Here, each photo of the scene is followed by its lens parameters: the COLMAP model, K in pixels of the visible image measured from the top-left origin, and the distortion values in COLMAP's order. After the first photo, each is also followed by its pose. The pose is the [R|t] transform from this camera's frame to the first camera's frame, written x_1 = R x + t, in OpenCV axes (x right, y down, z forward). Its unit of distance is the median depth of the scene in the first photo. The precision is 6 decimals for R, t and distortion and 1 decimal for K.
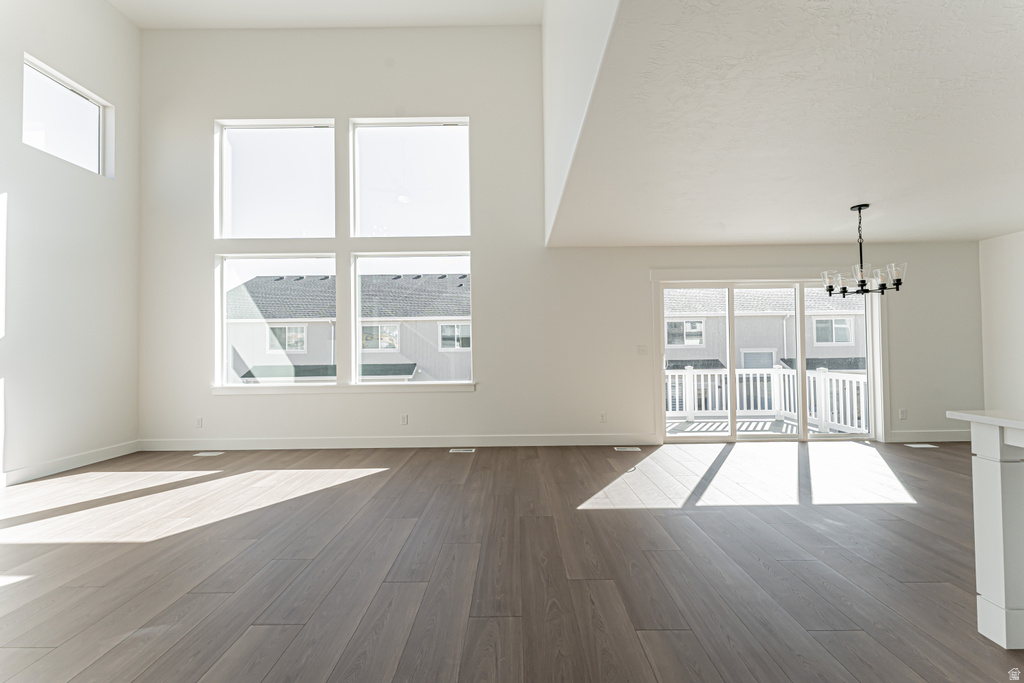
lens RADIAL K [[409.5, 0, 512.5], [0, 409.5, 344.7], [0, 0, 1]] dist [0.001107, 0.000166]
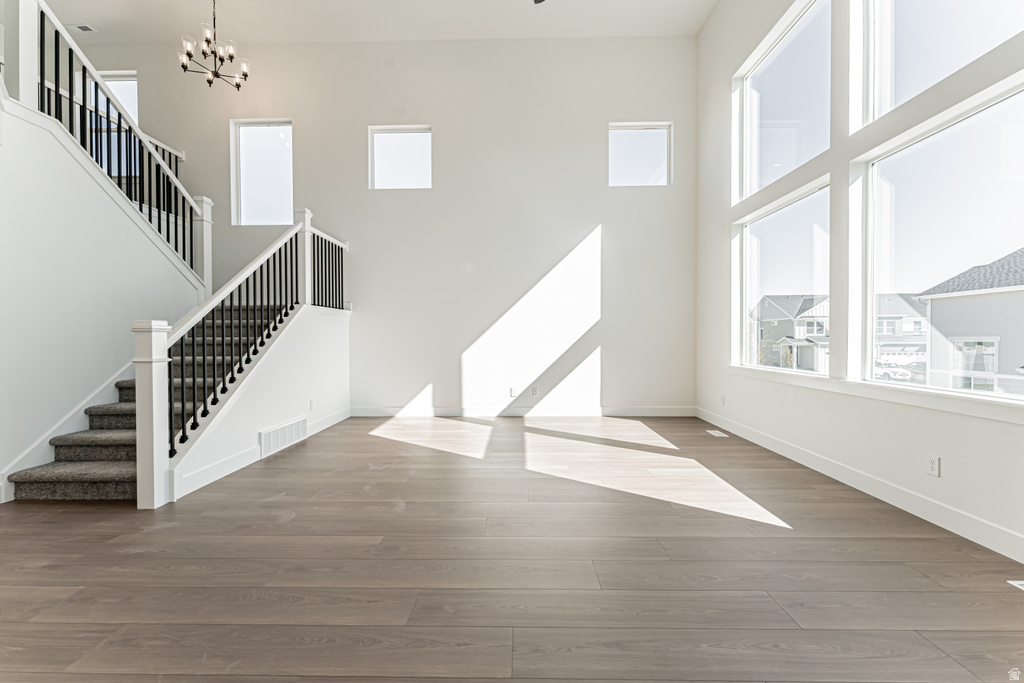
lens RADIAL K [[409.5, 0, 512.5], [0, 409.5, 344.7], [0, 0, 1]] dist [0.001107, 0.000166]
pose [[-0.012850, 0.032387, -0.999393, 0.292346], [0.014729, 0.999373, 0.032197, 0.021539], [0.999809, -0.014306, -0.013319, 0.666195]]
